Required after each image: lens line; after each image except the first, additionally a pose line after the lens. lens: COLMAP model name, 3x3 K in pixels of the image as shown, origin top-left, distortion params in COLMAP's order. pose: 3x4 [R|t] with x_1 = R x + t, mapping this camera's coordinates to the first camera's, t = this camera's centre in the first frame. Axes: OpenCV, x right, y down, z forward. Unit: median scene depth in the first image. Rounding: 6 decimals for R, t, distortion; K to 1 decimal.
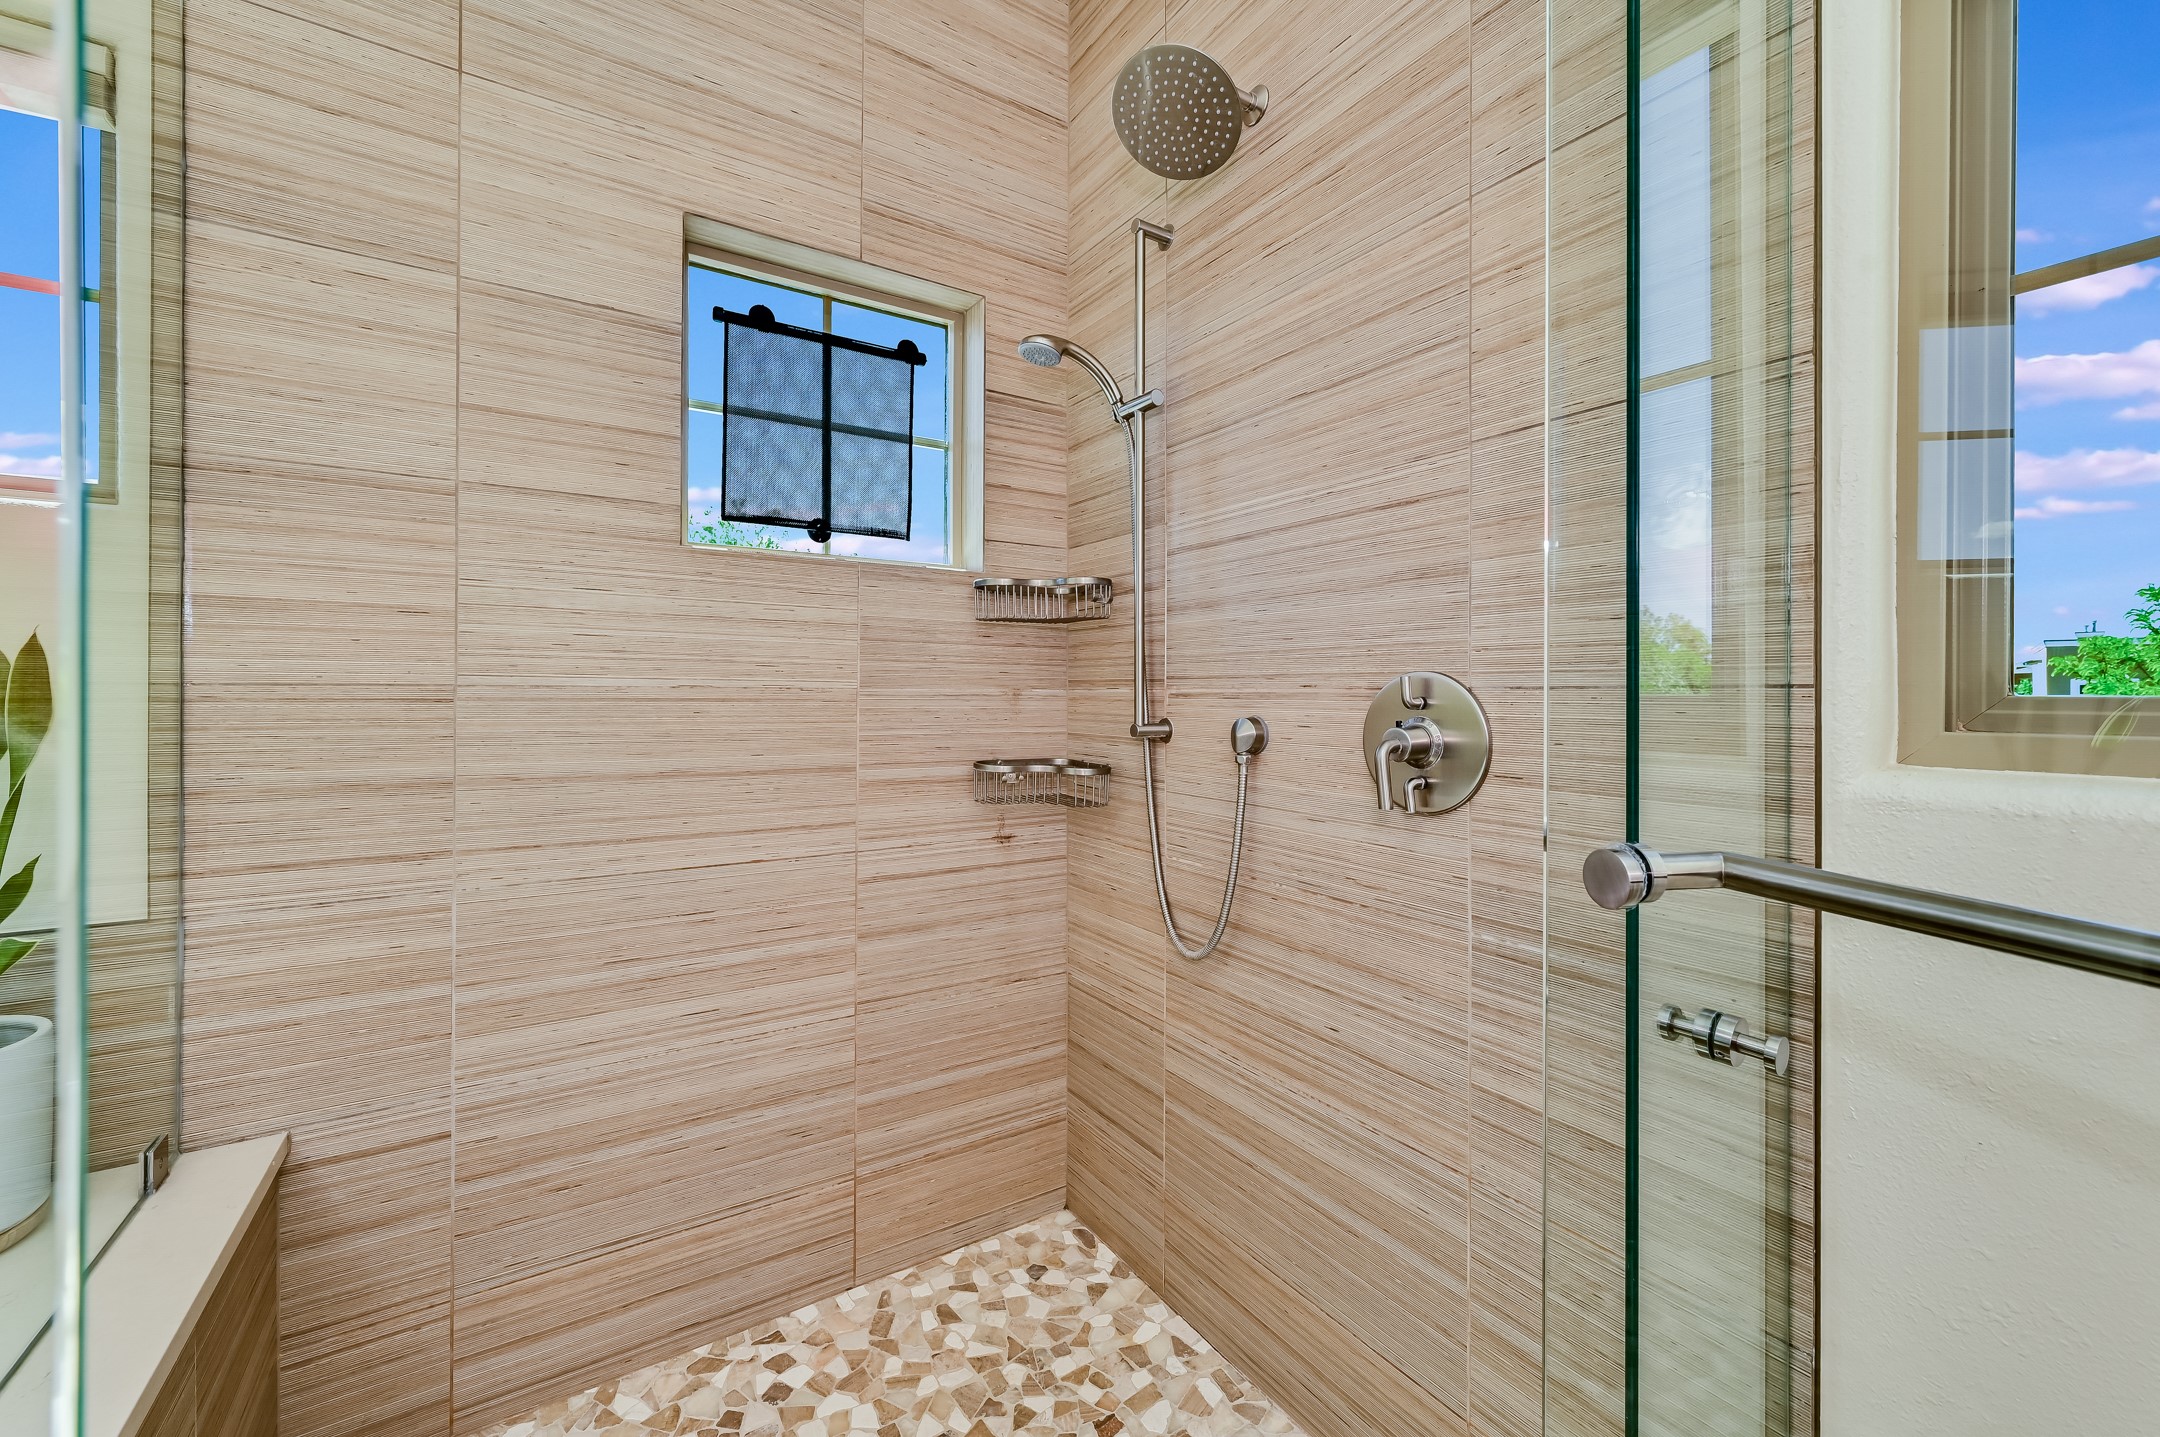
lens RADIAL K [[864.2, 0, 1093.1], [0, 864.2, 690.1], [0, 0, 1]] dist [-0.000026, 0.000183]
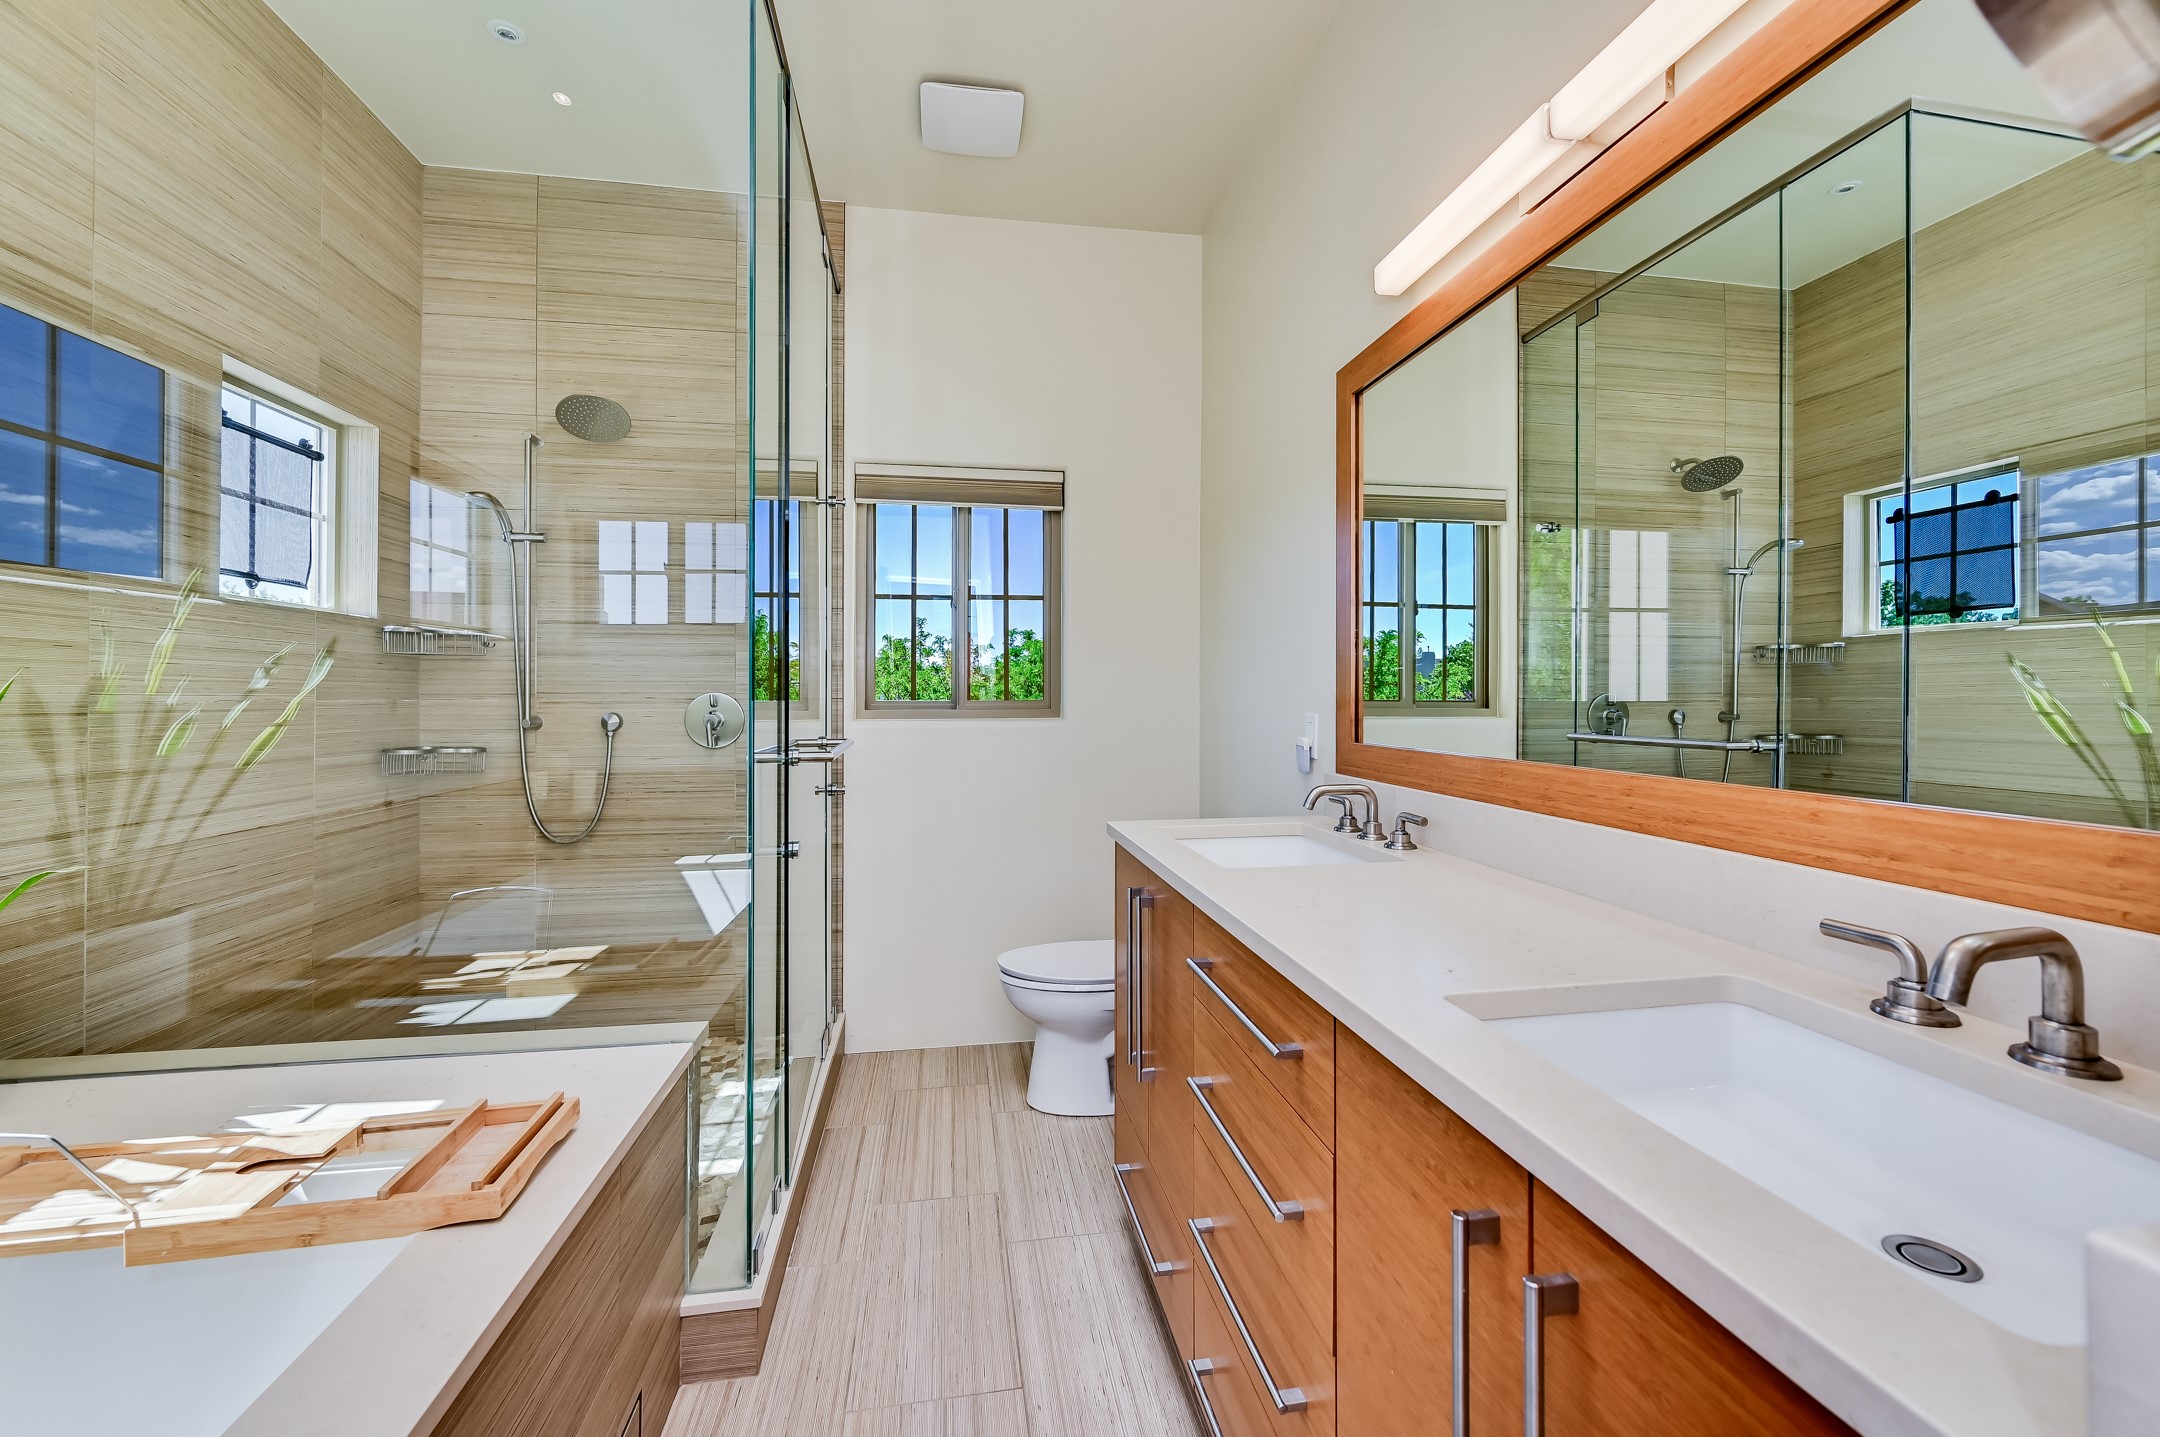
lens RADIAL K [[864.2, 0, 1087.0], [0, 864.2, 699.4], [0, 0, 1]] dist [-0.000026, 0.000183]
pose [[0.397897, -0.008669, 0.917389, -1.113286], [-0.002151, 0.999944, 0.010382, -0.021973], [-0.917427, -0.006104, 0.397856, -0.745567]]
